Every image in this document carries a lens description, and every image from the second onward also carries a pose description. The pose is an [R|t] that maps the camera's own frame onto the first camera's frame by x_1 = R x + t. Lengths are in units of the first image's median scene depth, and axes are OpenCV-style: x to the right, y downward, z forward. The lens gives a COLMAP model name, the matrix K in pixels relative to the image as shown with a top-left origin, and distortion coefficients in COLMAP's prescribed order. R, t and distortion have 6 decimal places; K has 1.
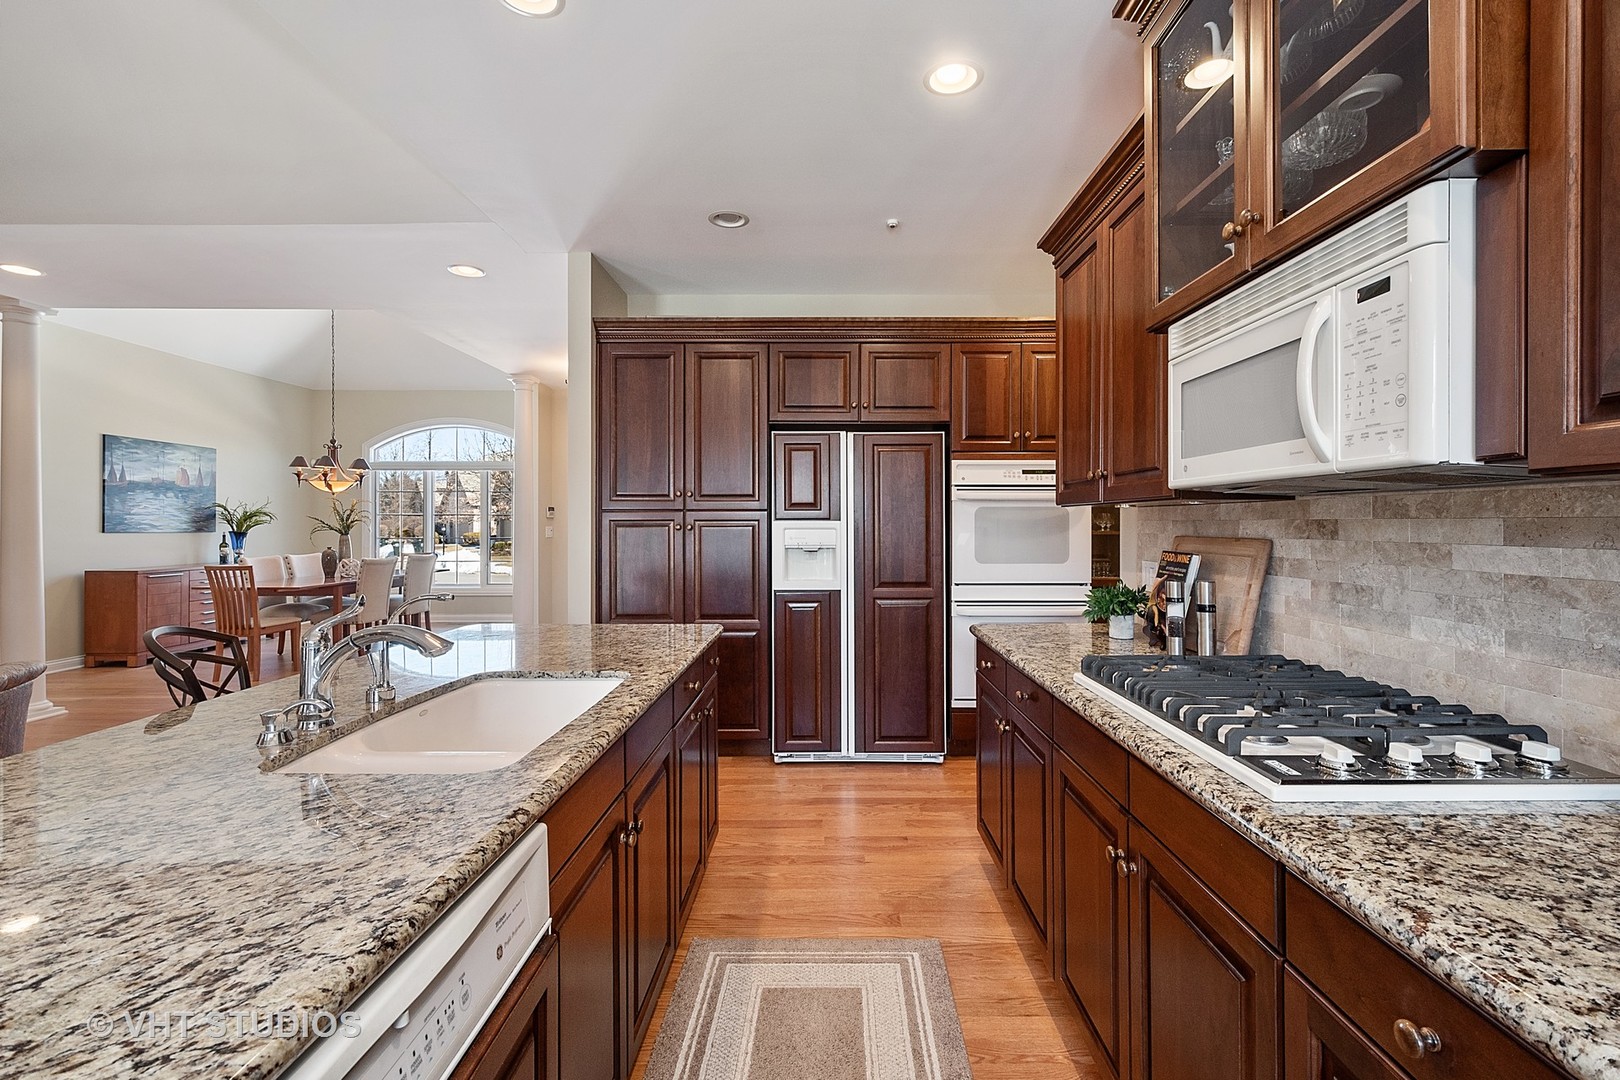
lens RADIAL K [[699.9, 0, 817.8], [0, 699.9, 539.1], [0, 0, 1]] dist [0.003337, -0.000174]
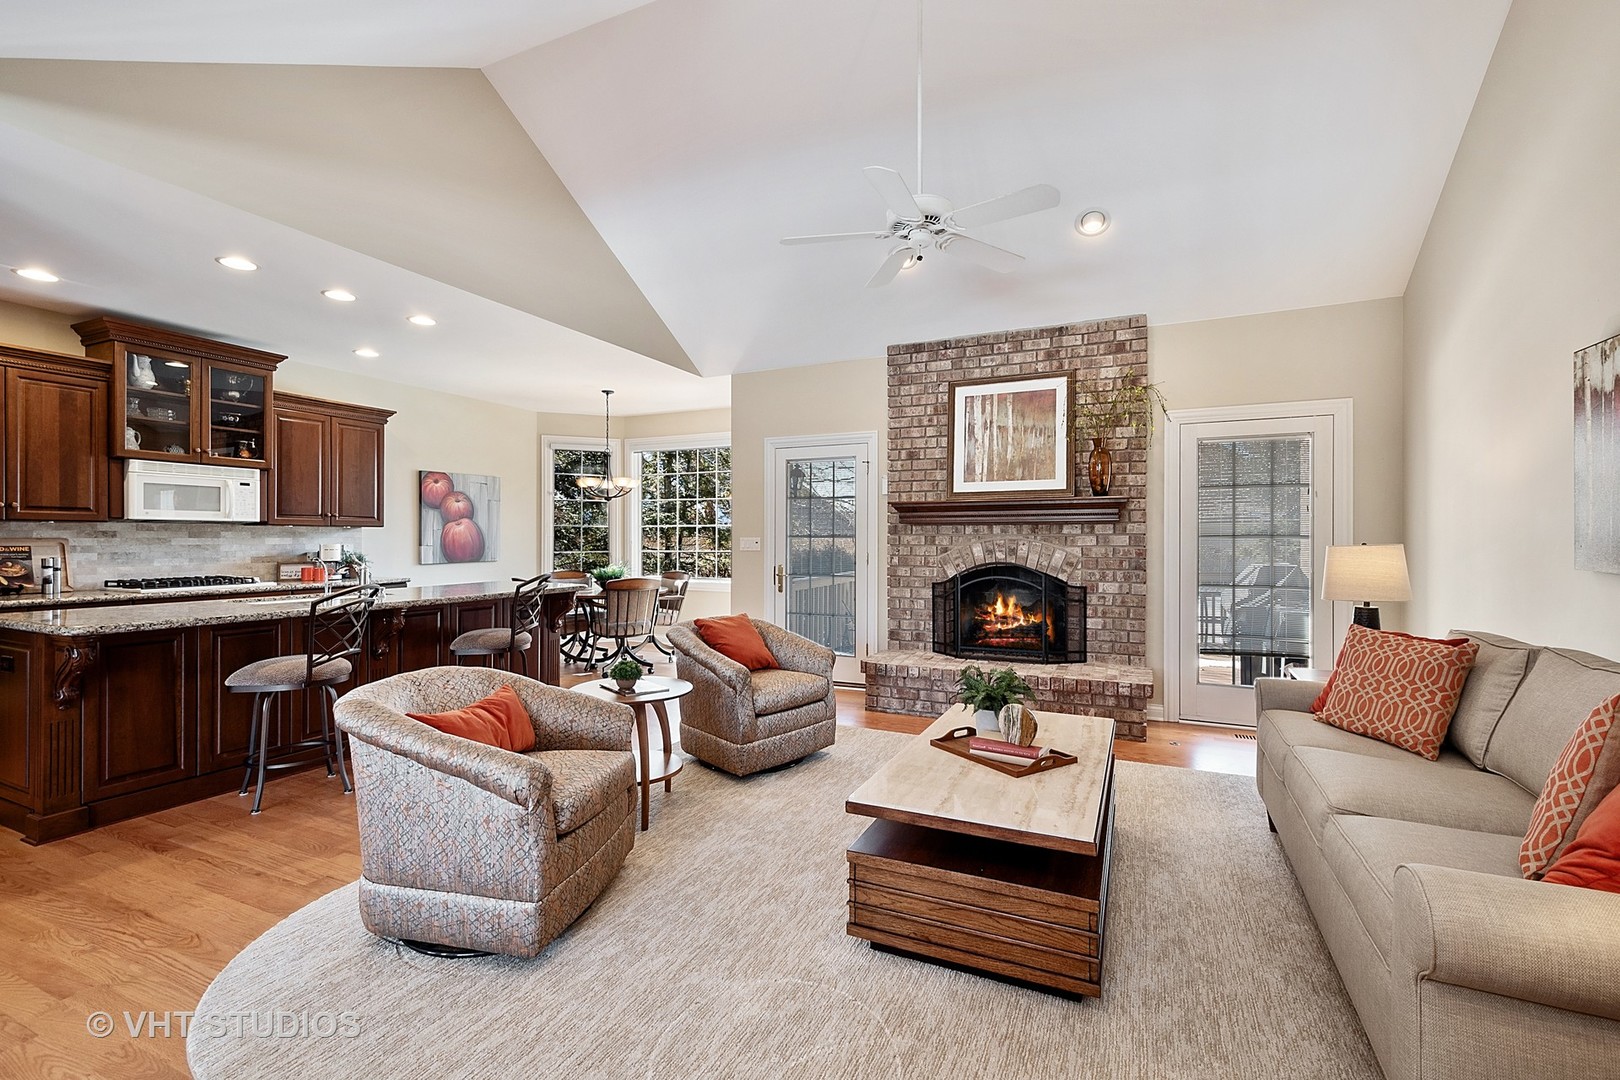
lens RADIAL K [[699.9, 0, 817.8], [0, 699.9, 539.1], [0, 0, 1]] dist [0.003337, -0.000174]
pose [[-0.911858, 0.000224, 0.410506, -3.320307], [0.009903, 0.999721, 0.021452, -0.028730], [-0.410387, 0.023627, -0.911606, 2.622038]]
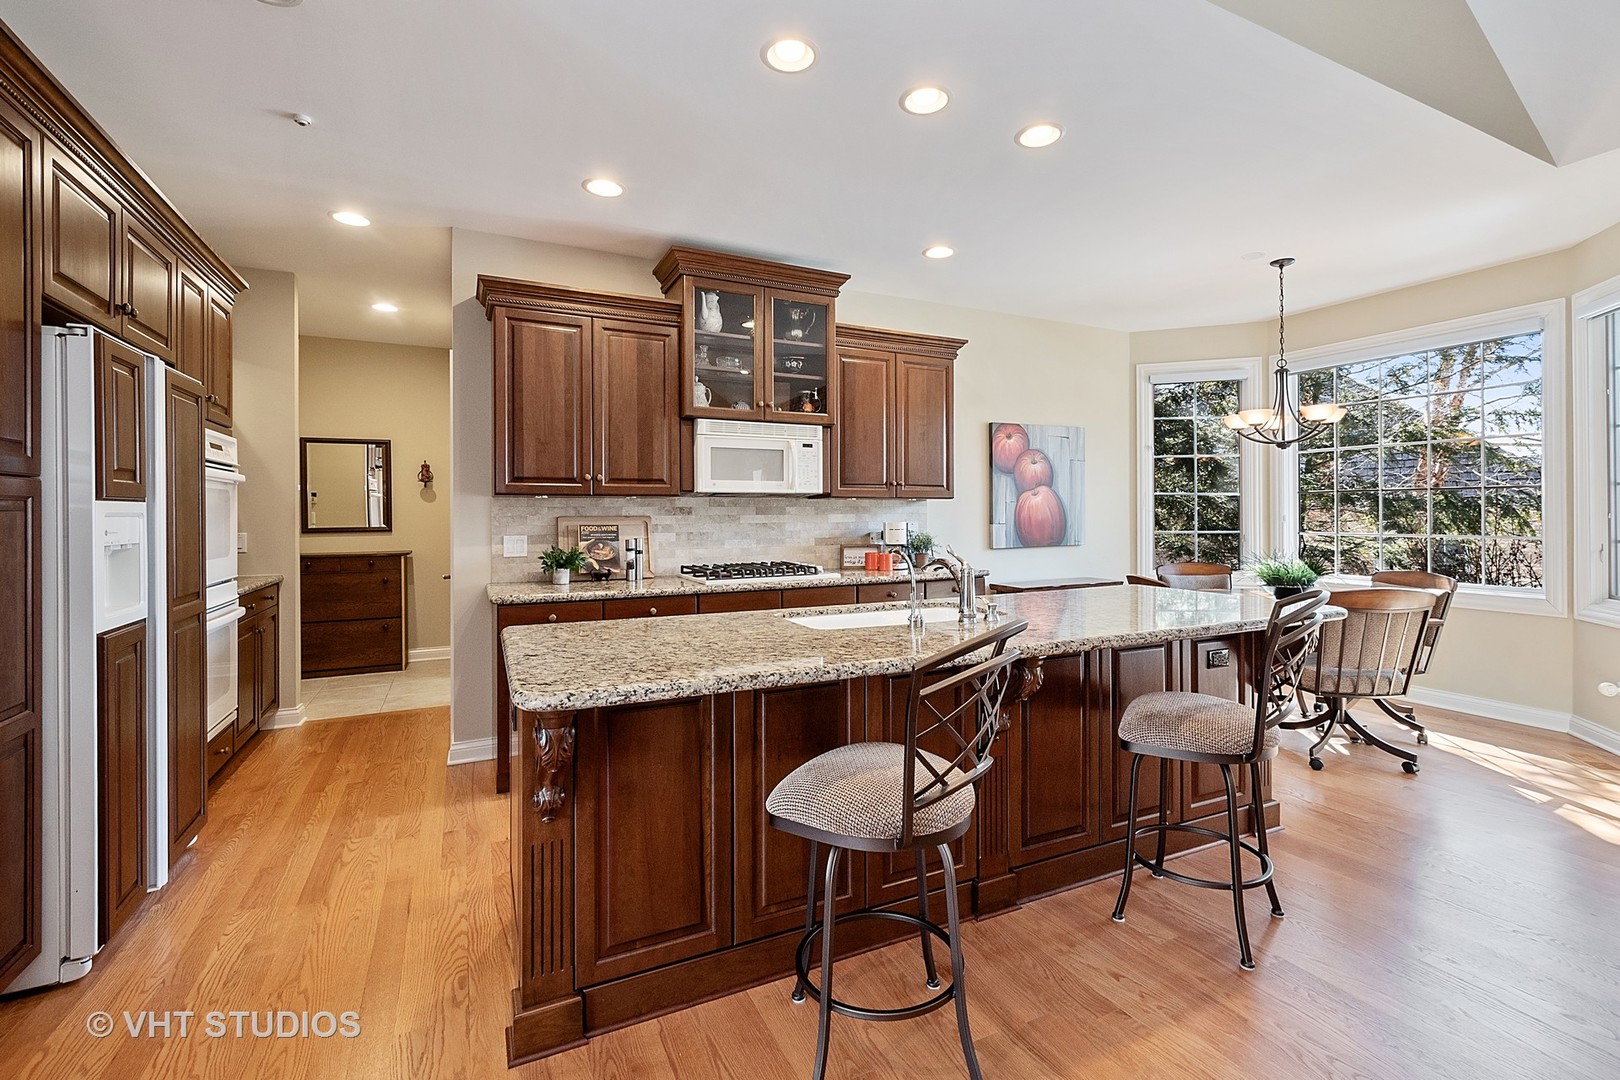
lens RADIAL K [[719.3, 0, 817.8], [0, 719.3, 516.2], [0, 0, 1]] dist [-0.000183, -0.000193]
pose [[-0.447915, 0.000999, 0.894075, -1.851404], [0.026957, 0.999560, 0.012388, -0.015107], [-0.893670, 0.029651, -0.447745, 1.852681]]
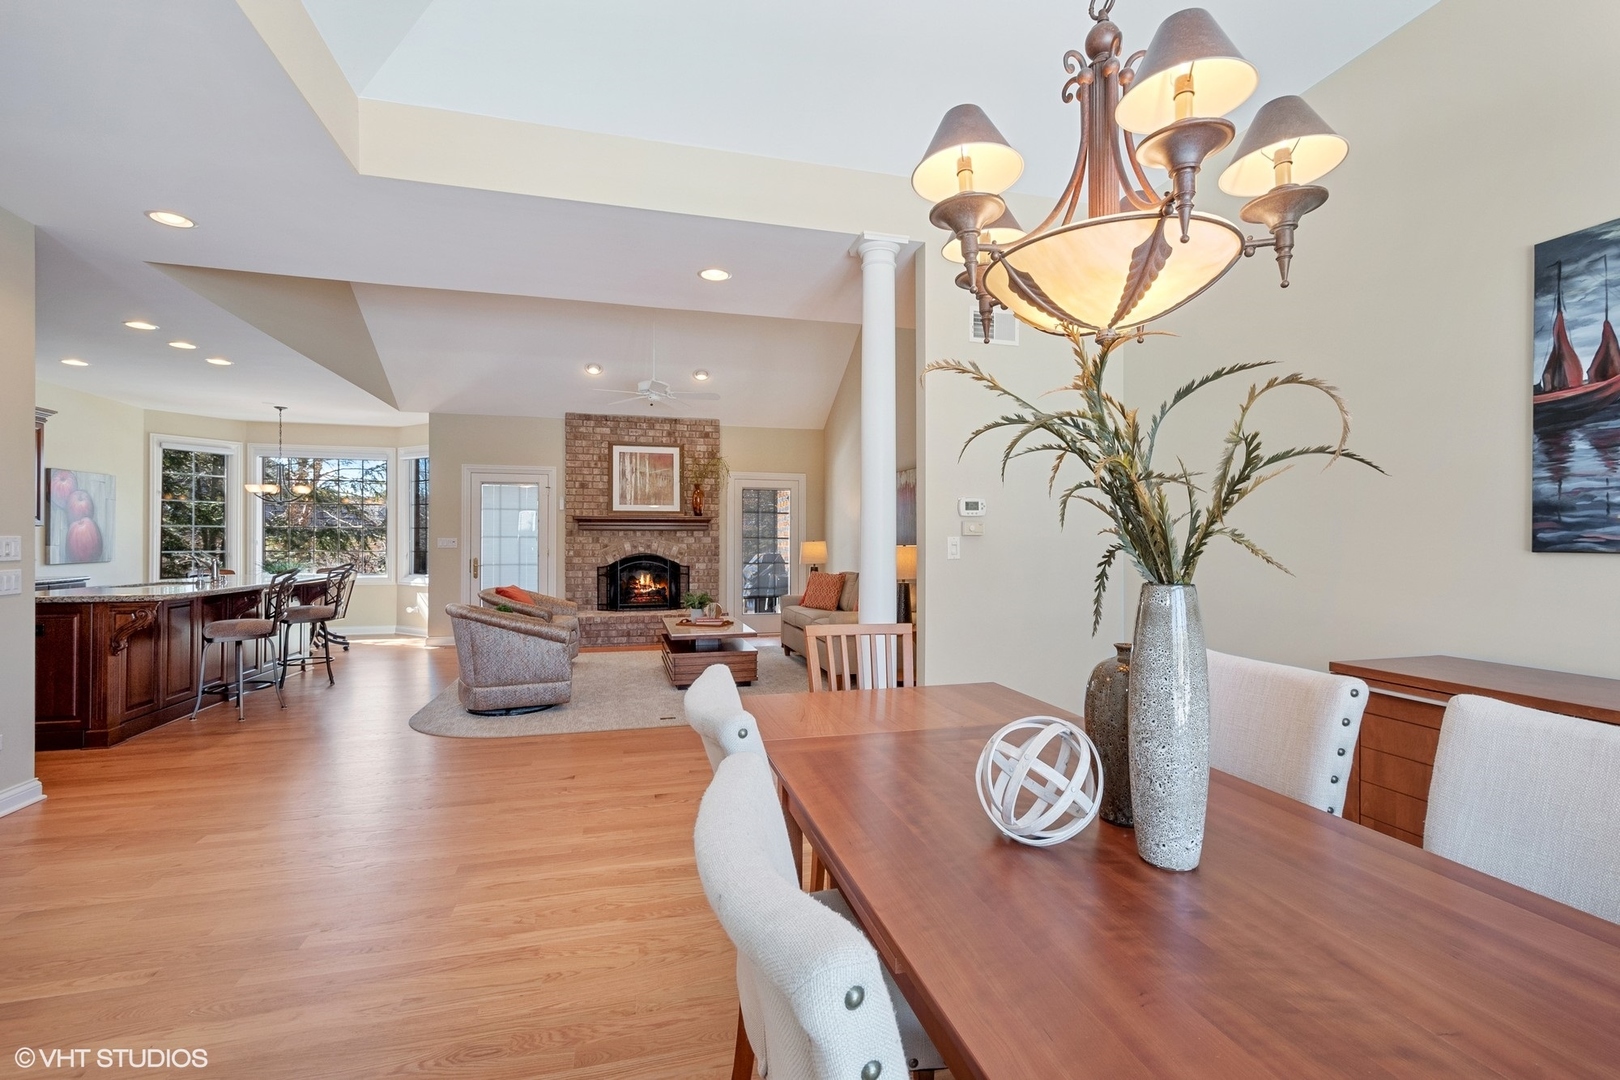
lens RADIAL K [[699.9, 0, 817.8], [0, 699.9, 539.1], [0, 0, 1]] dist [0.003337, -0.000174]
pose [[-0.961889, -0.000899, -0.273438, -2.549029], [-0.006607, 0.999779, 0.019955, -0.072893], [0.273360, 0.021001, -0.961682, 5.073945]]
